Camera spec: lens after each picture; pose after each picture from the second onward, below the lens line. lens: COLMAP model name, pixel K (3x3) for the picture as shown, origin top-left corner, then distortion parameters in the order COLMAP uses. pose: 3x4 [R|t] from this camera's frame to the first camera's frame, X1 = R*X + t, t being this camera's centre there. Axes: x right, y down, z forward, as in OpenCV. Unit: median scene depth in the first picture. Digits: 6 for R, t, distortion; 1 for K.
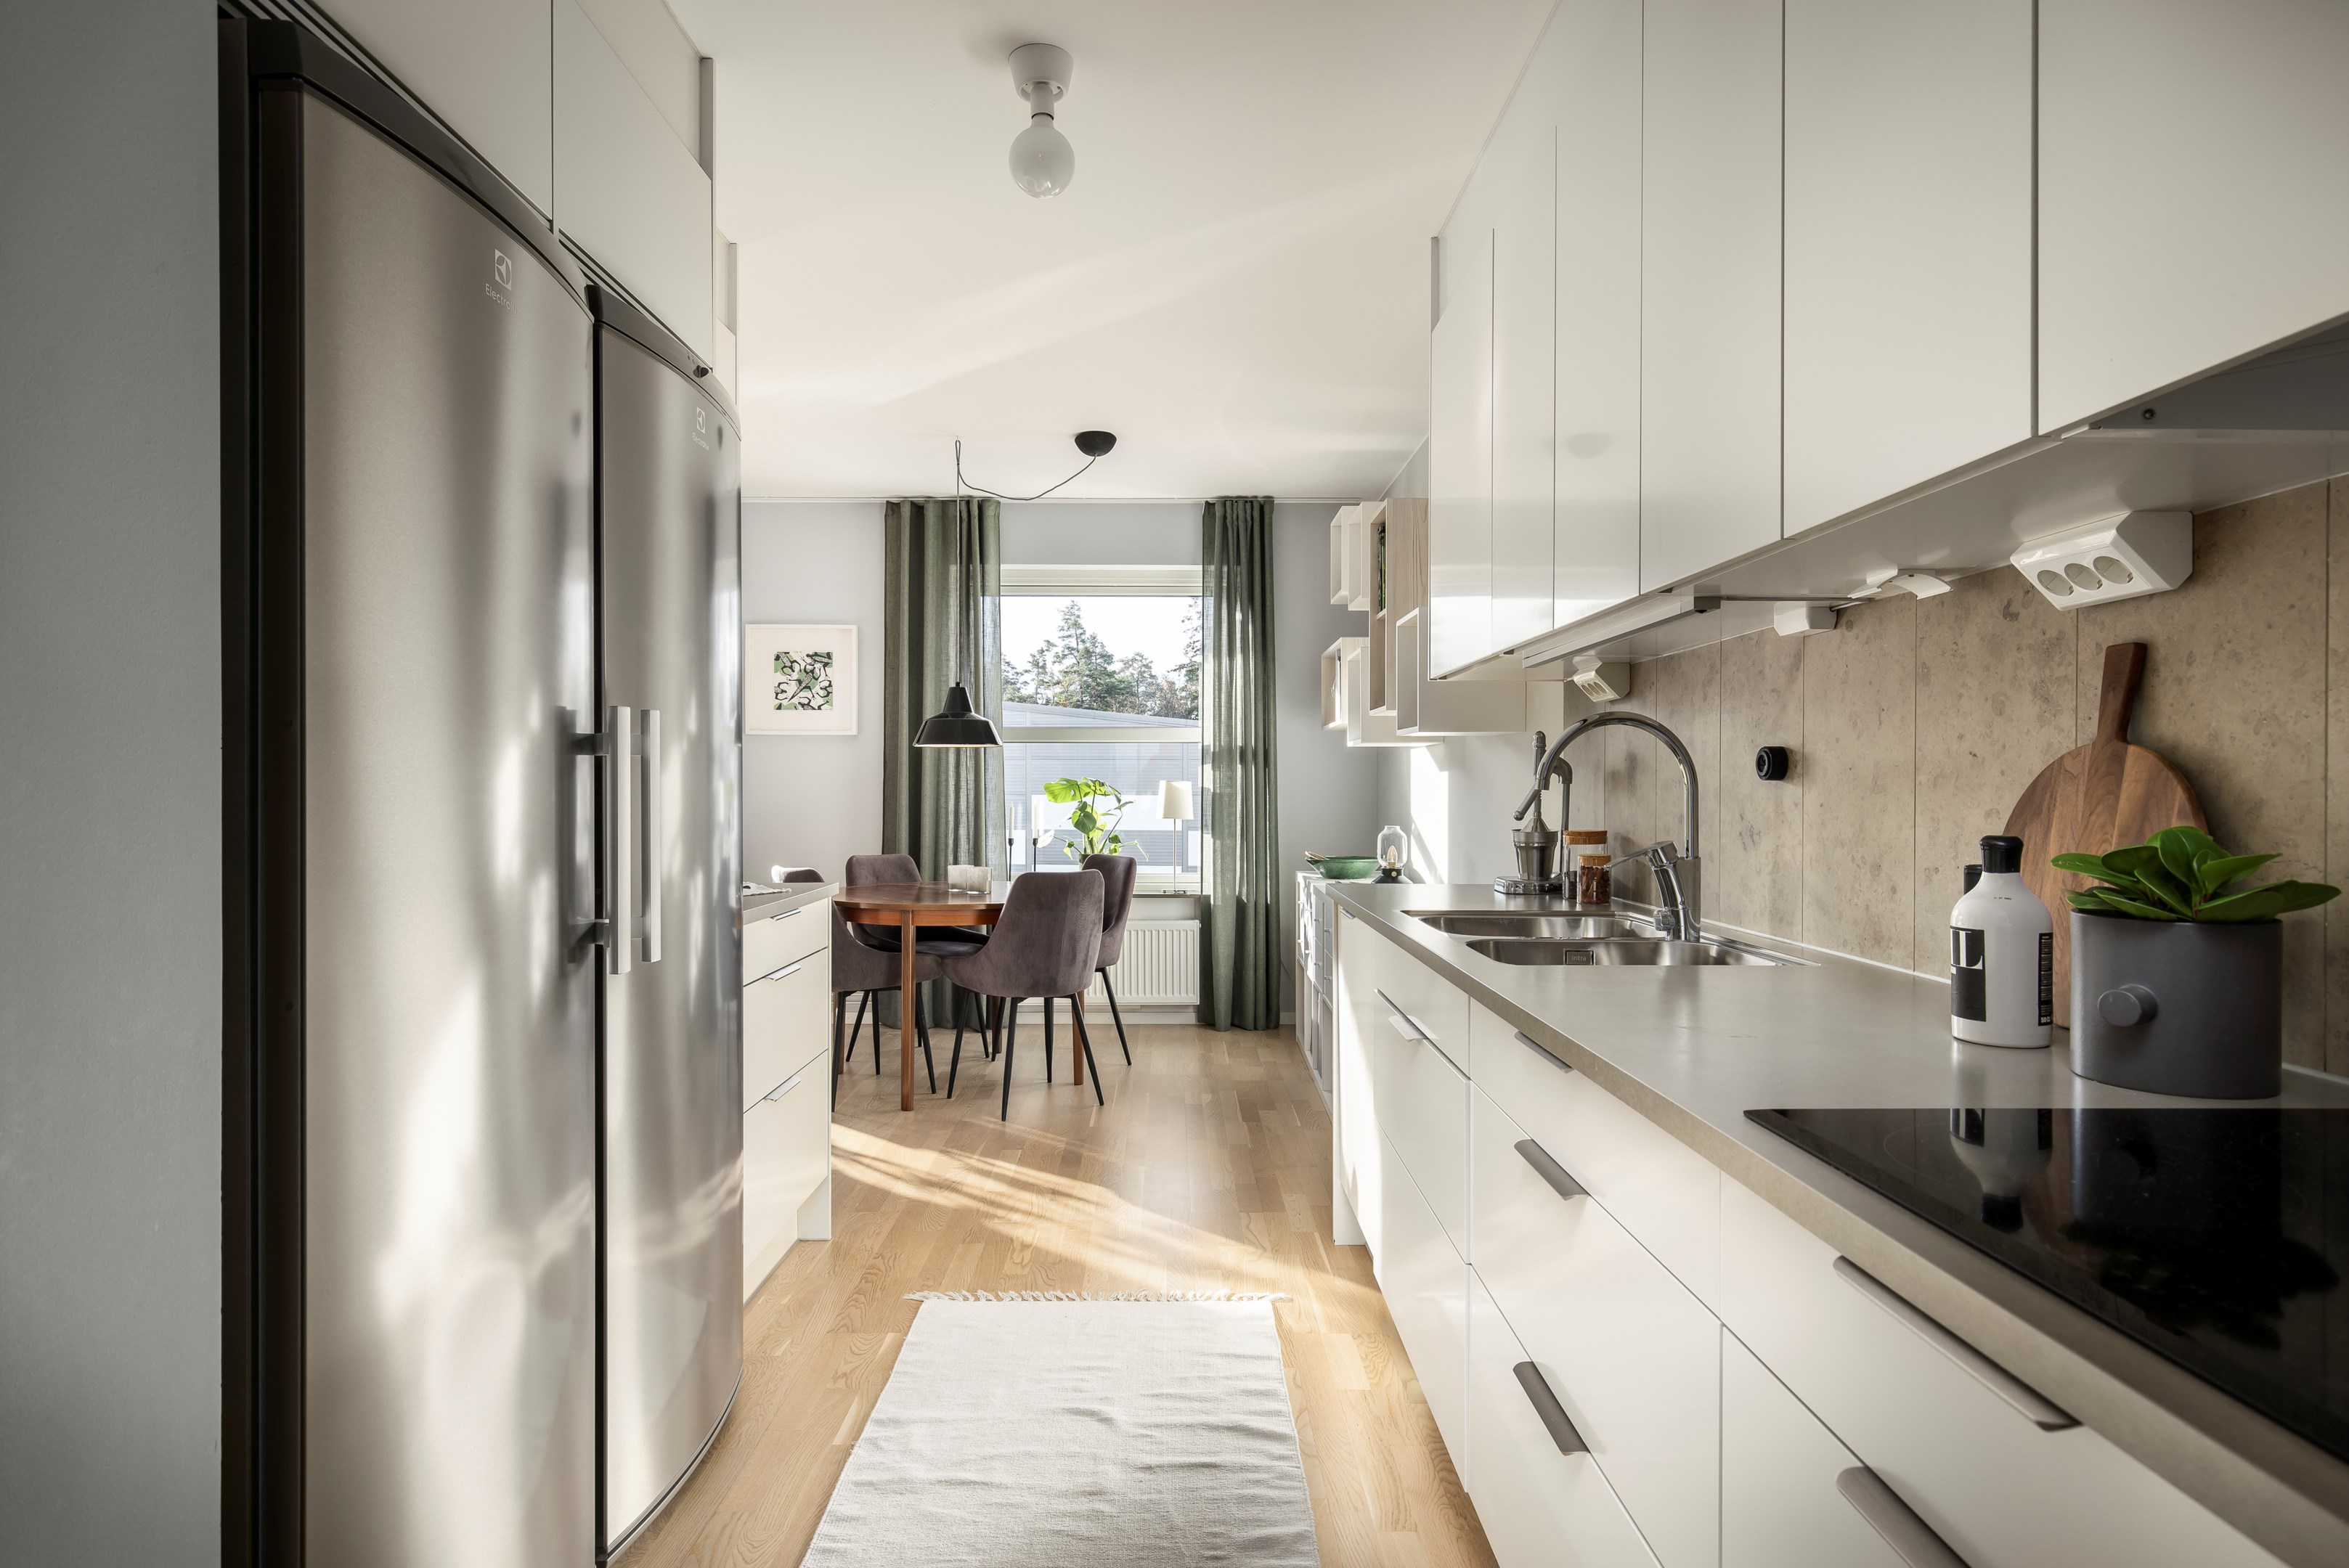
lens RADIAL K [[1279.0, 0, 1176.7], [0, 1279.0, 789.8], [0, 0, 1]] dist [0.001542, -0.000095]
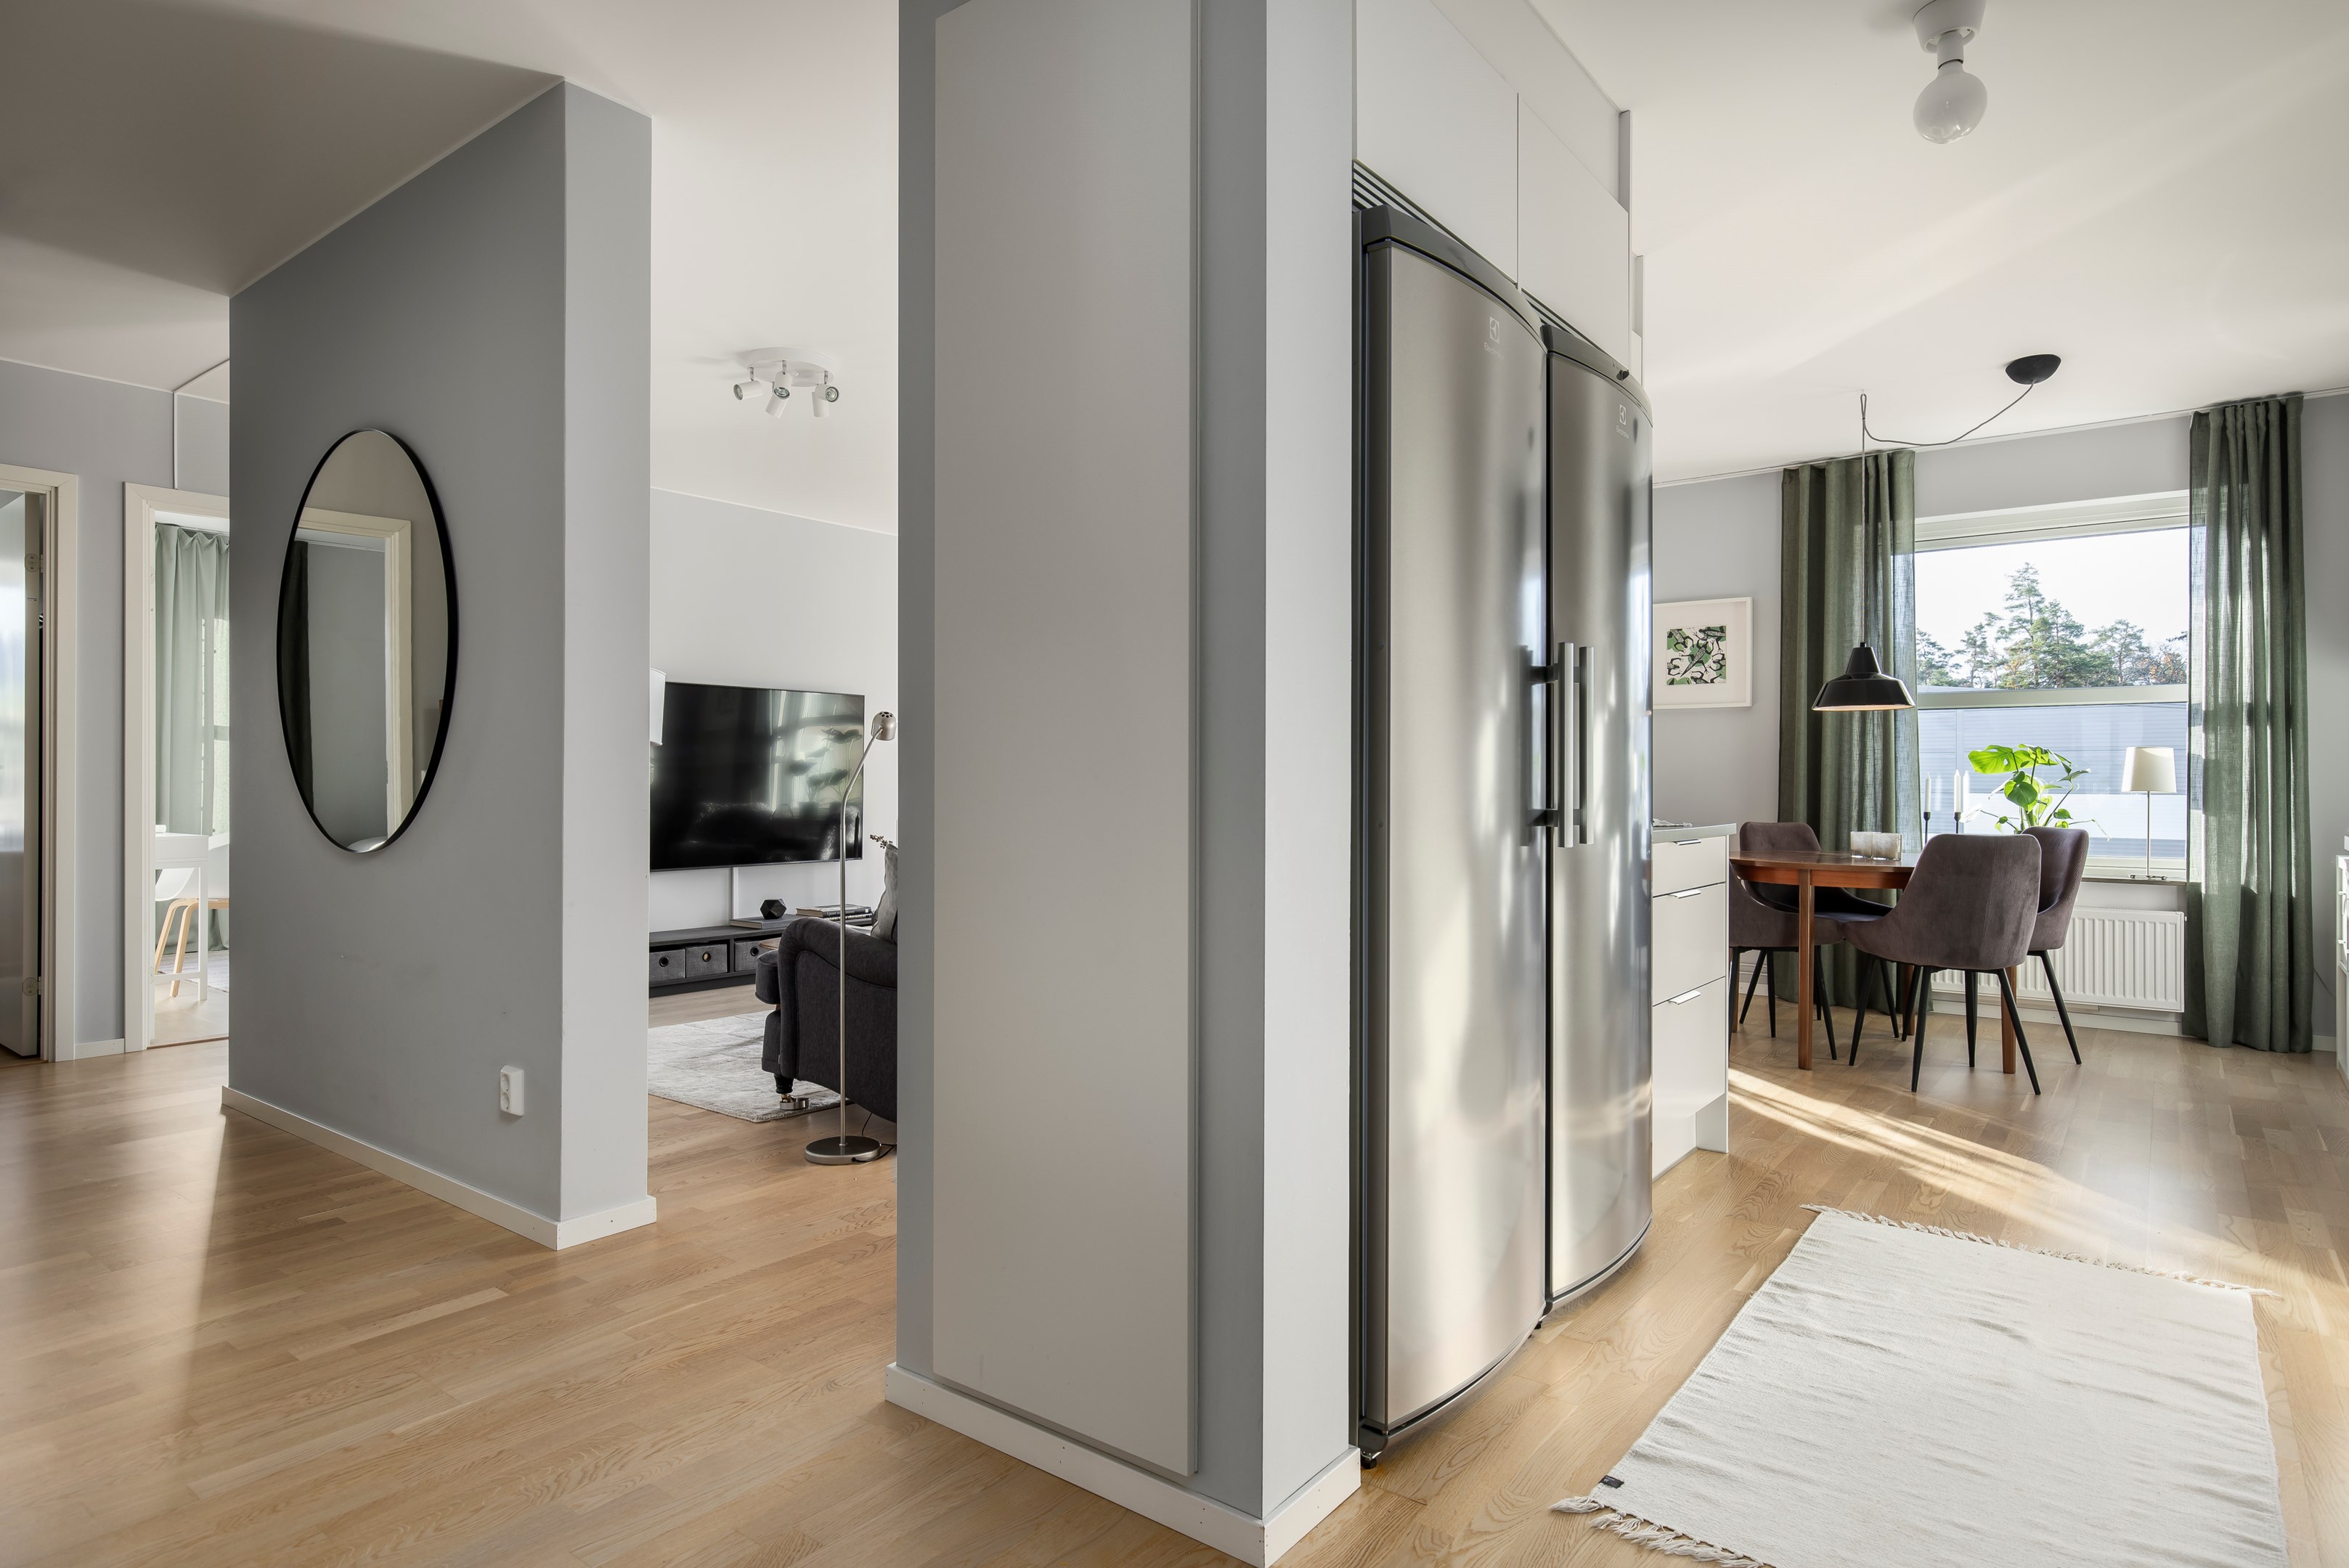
lens RADIAL K [[1300.4, 0, 1174.5], [0, 1300.4, 784.0], [0, 0, 1]] dist [0.001752, 0.001515]
pose [[0.790343, 0.000900, -0.612664, 0.018006], [-0.004324, 0.999982, -0.004109, 0.024701], [0.612649, 0.005896, 0.790333, -0.084305]]
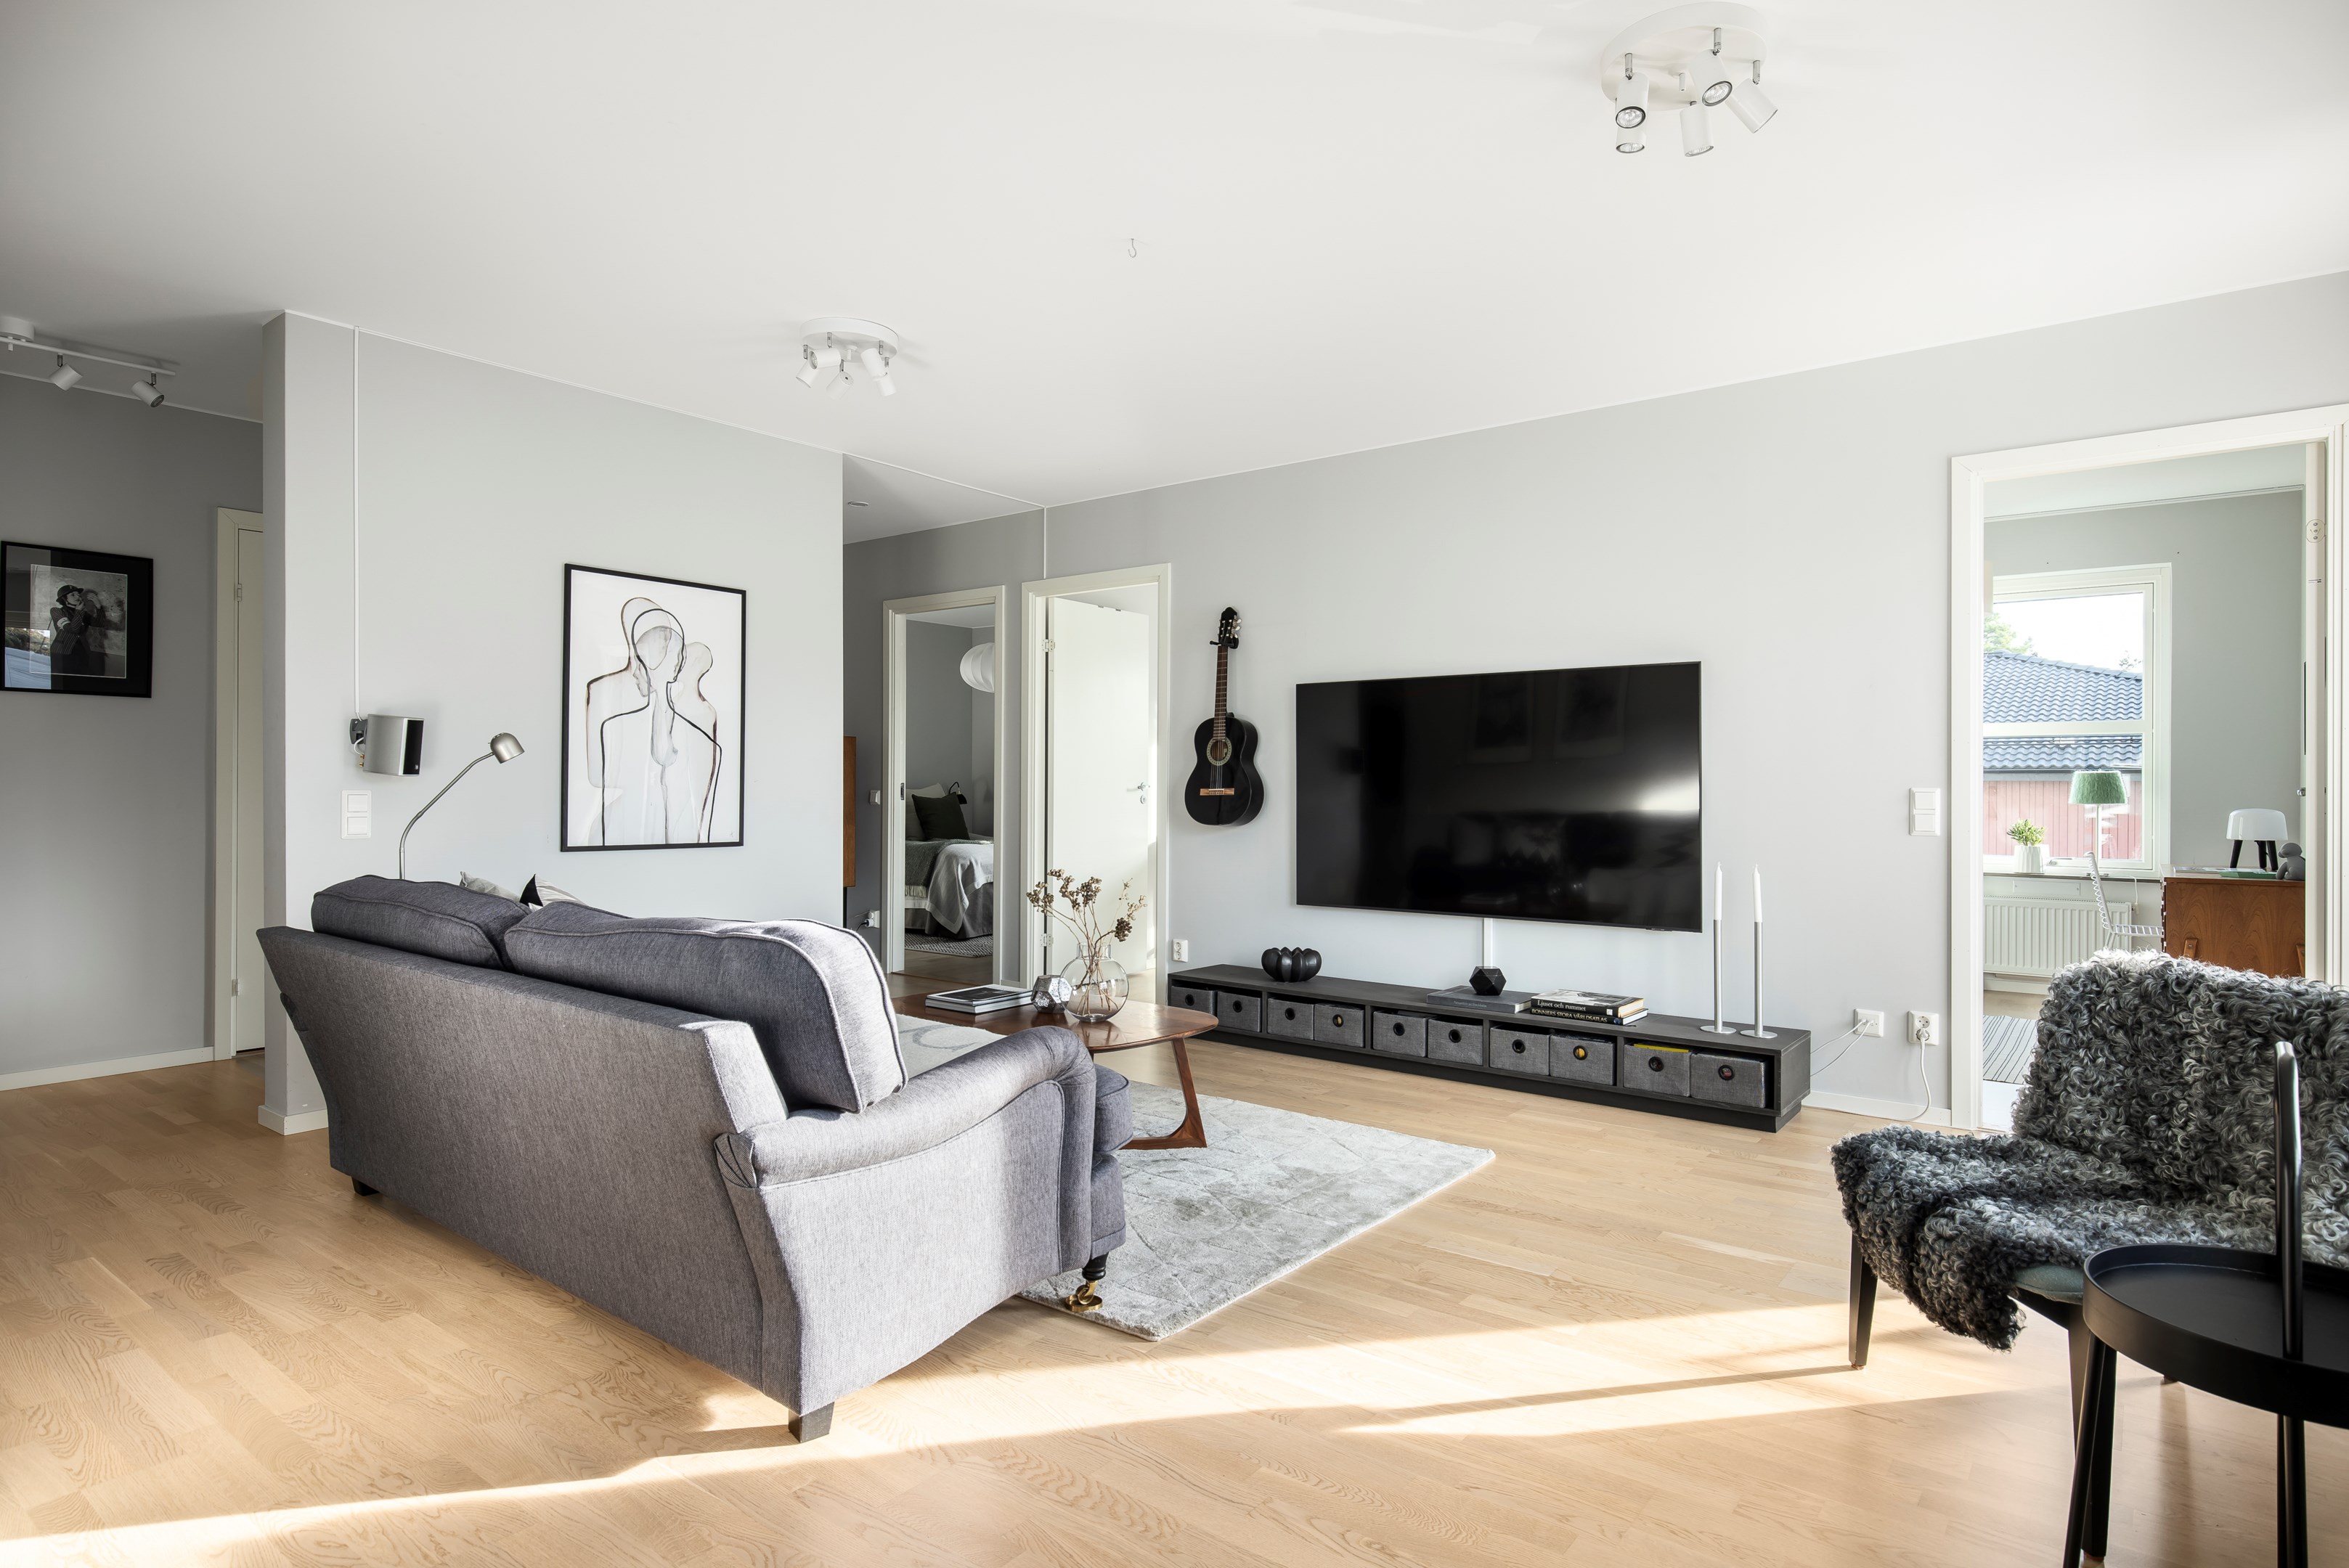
lens RADIAL K [[1279.0, 0, 1176.7], [0, 1279.0, 789.8], [0, 0, 1]] dist [0.001542, -0.000095]
pose [[-0.619015, 0.002035, -0.785376, -0.211483], [-0.005717, 0.999958, 0.007098, 0.008059], [0.785358, 0.008884, -0.618978, 0.949063]]
